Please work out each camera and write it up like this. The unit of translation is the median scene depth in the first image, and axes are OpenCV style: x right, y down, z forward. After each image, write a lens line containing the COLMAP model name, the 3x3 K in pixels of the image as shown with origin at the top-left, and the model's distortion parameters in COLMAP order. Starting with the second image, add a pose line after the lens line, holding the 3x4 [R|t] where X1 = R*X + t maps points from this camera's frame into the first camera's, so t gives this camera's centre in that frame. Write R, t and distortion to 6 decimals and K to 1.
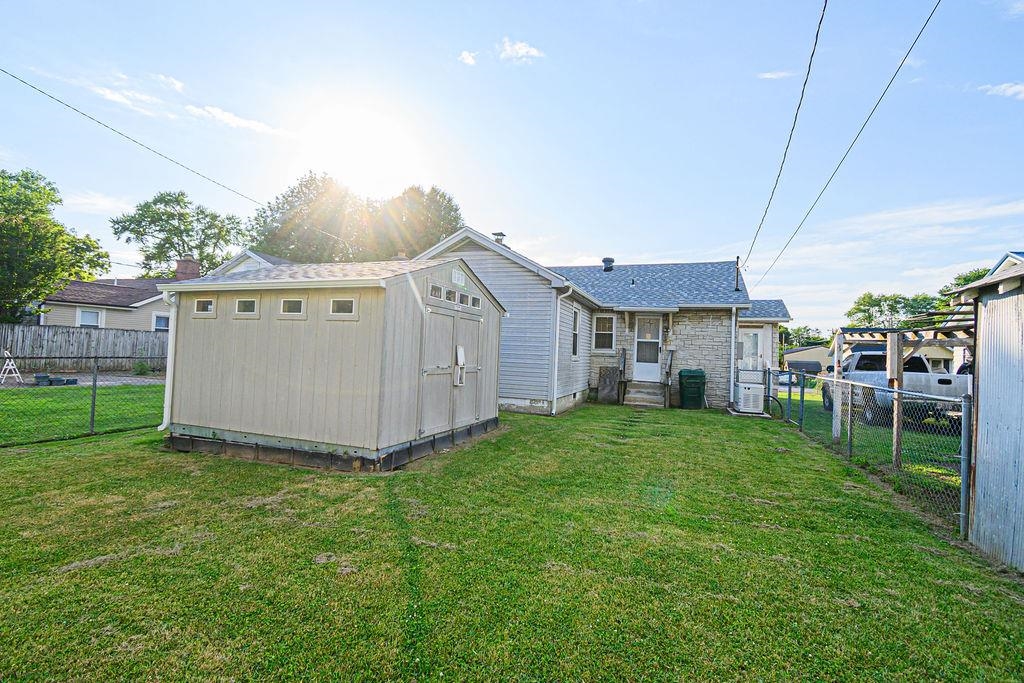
lens RADIAL K [[471.4, 0, 505.2], [0, 471.4, 338.2], [0, 0, 1]] dist [-0.000477, -0.000434]
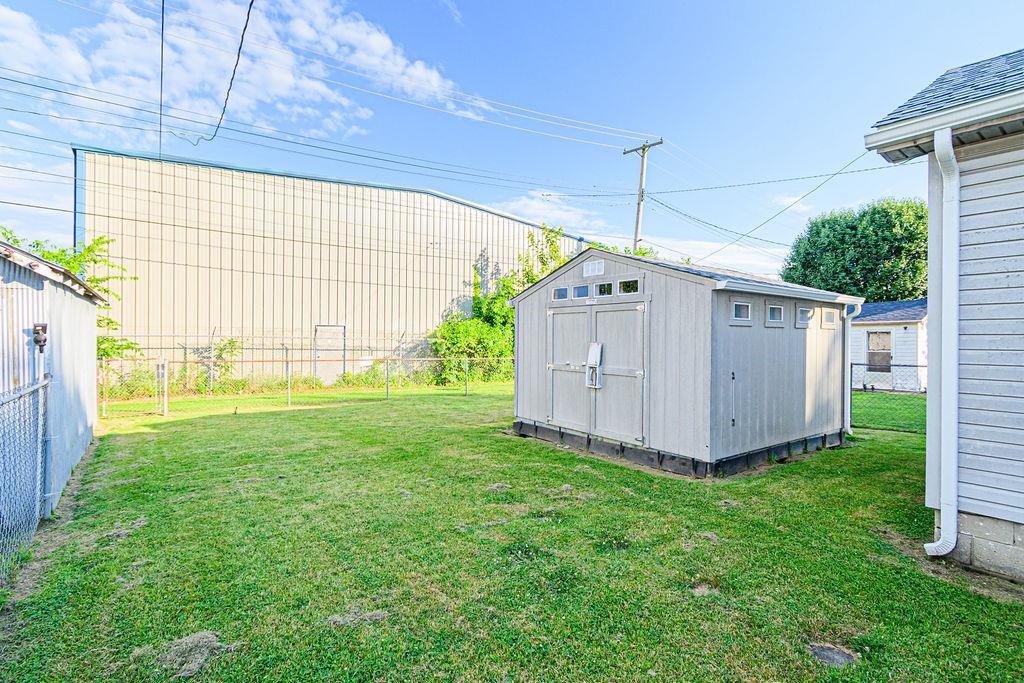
lens RADIAL K [[471.4, 0, 505.2], [0, 471.4, 338.2], [0, 0, 1]] dist [-0.000477, -0.000434]
pose [[-0.500001, -0.040170, -0.865093, 0.784954], [-0.000978, 0.998949, -0.045820, 0.048927], [0.866024, -0.022064, -0.499515, 1.331596]]
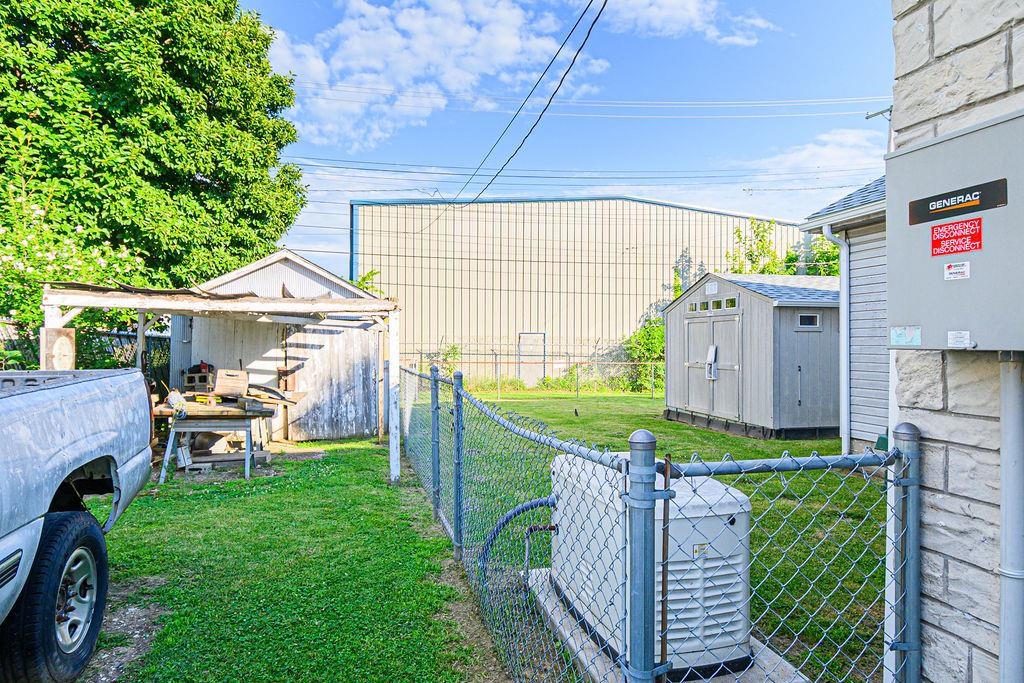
lens RADIAL K [[621.2, 0, 512.0], [0, 621.2, 341.5], [0, 0, 1]] dist [0.001472, 0.000369]
pose [[-0.799311, -0.040972, -0.599519, 1.267268], [-0.013375, 0.998639, -0.050417, 0.093008], [0.600769, -0.032280, -0.798771, 1.990378]]
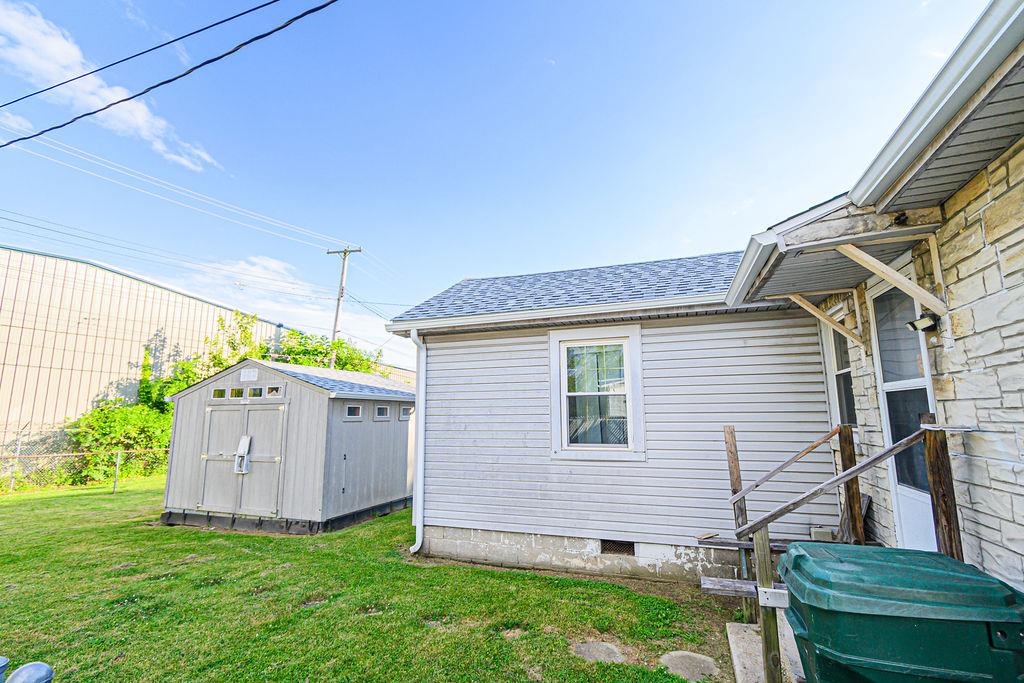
lens RADIAL K [[474.9, 0, 509.5], [0, 474.9, 339.3], [0, 0, 1]] dist [0.016471, -0.005909]
pose [[0.047932, -0.196360, -0.979360, 1.103154], [0.037364, 0.980153, -0.194690, 0.035705], [0.998152, -0.027261, 0.054317, 1.603484]]
